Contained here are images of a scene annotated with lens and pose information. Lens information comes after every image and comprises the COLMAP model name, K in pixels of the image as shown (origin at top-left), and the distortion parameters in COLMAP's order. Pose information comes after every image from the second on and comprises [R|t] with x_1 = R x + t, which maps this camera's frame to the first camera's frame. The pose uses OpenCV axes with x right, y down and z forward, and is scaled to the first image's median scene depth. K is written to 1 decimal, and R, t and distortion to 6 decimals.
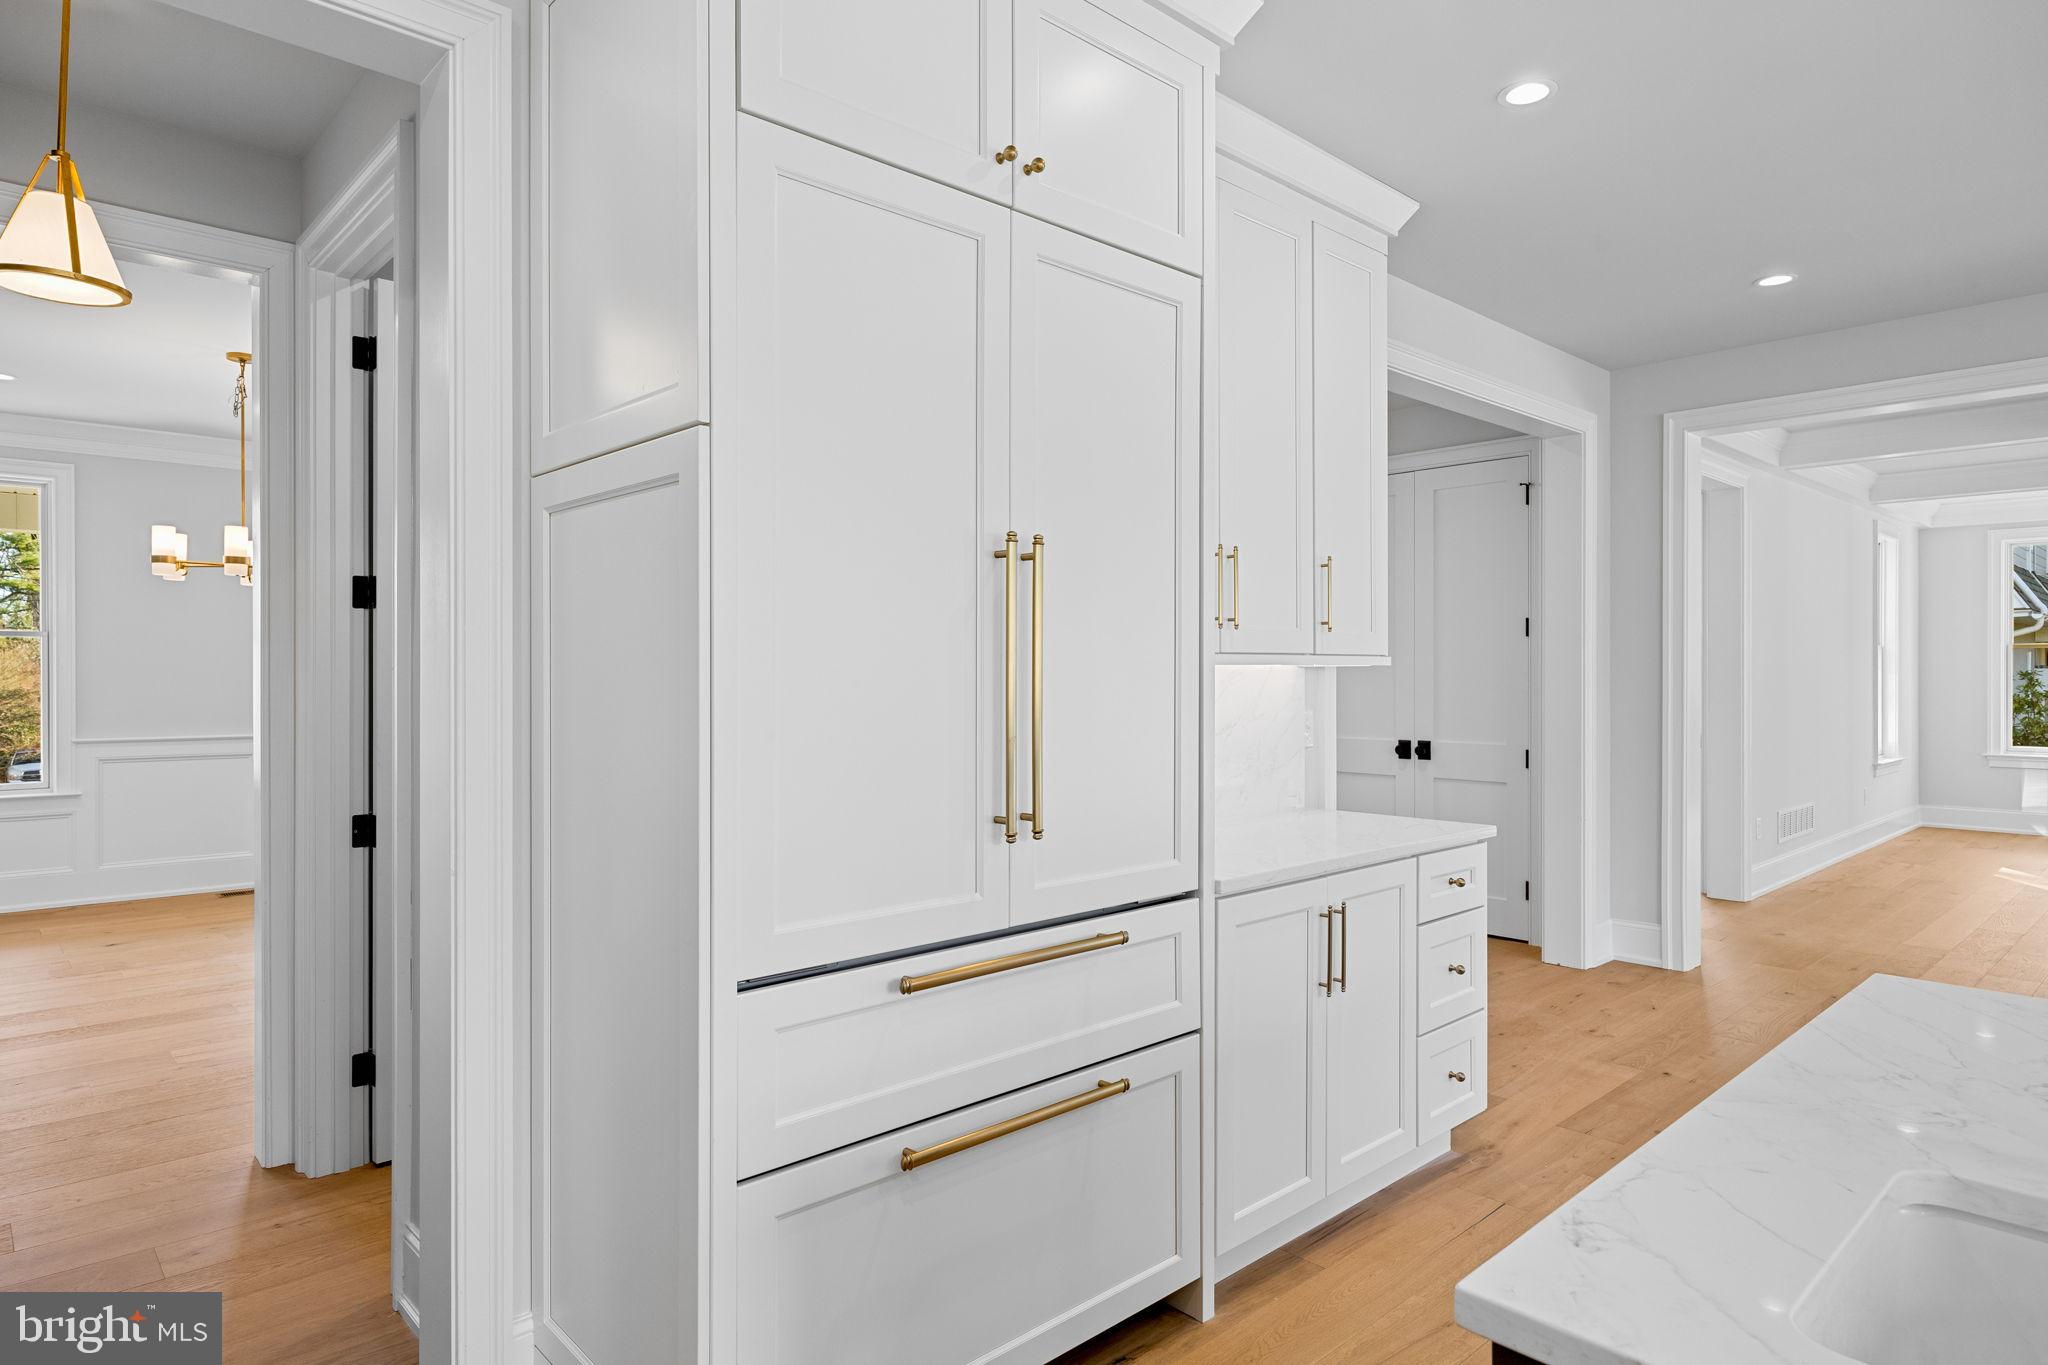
lens RADIAL K [[1194.7, 0, 1032.1], [0, 1194.7, 680.4], [0, 0, 1]] dist [-0.013117, -0.000739]
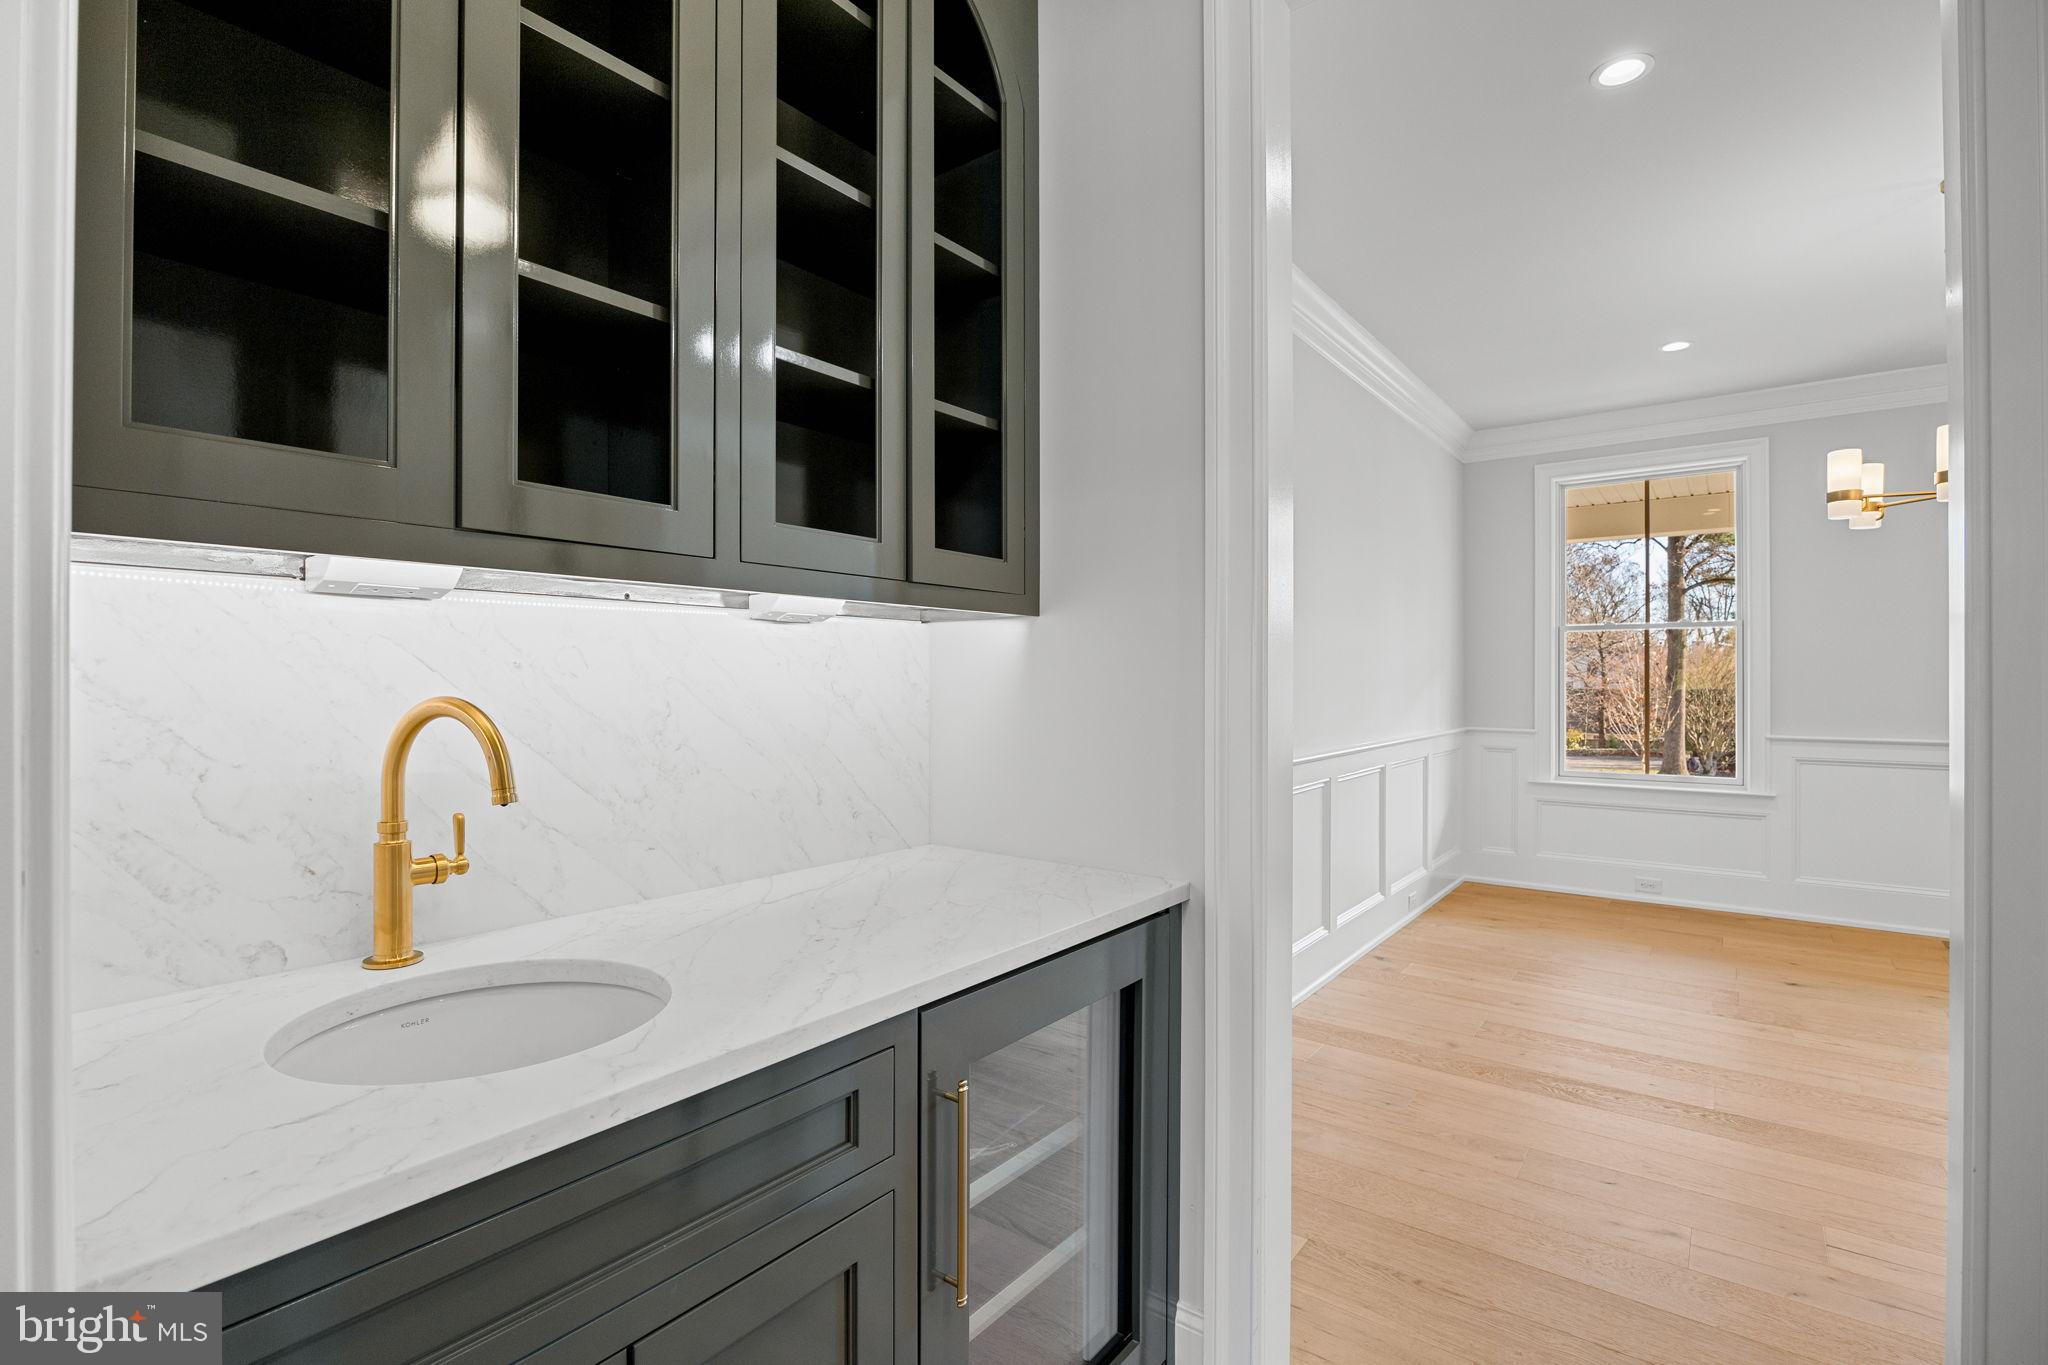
lens RADIAL K [[946.5, 0, 1027.8], [0, 946.5, 681.2], [0, 0, 1]] dist [-0.014786, -0.000201]
pose [[0.173763, 0.000785, -0.984787, -0.237446], [-0.003657, 0.999993, 0.000152, 0.011737], [0.984781, 0.003575, 0.173764, 0.379807]]
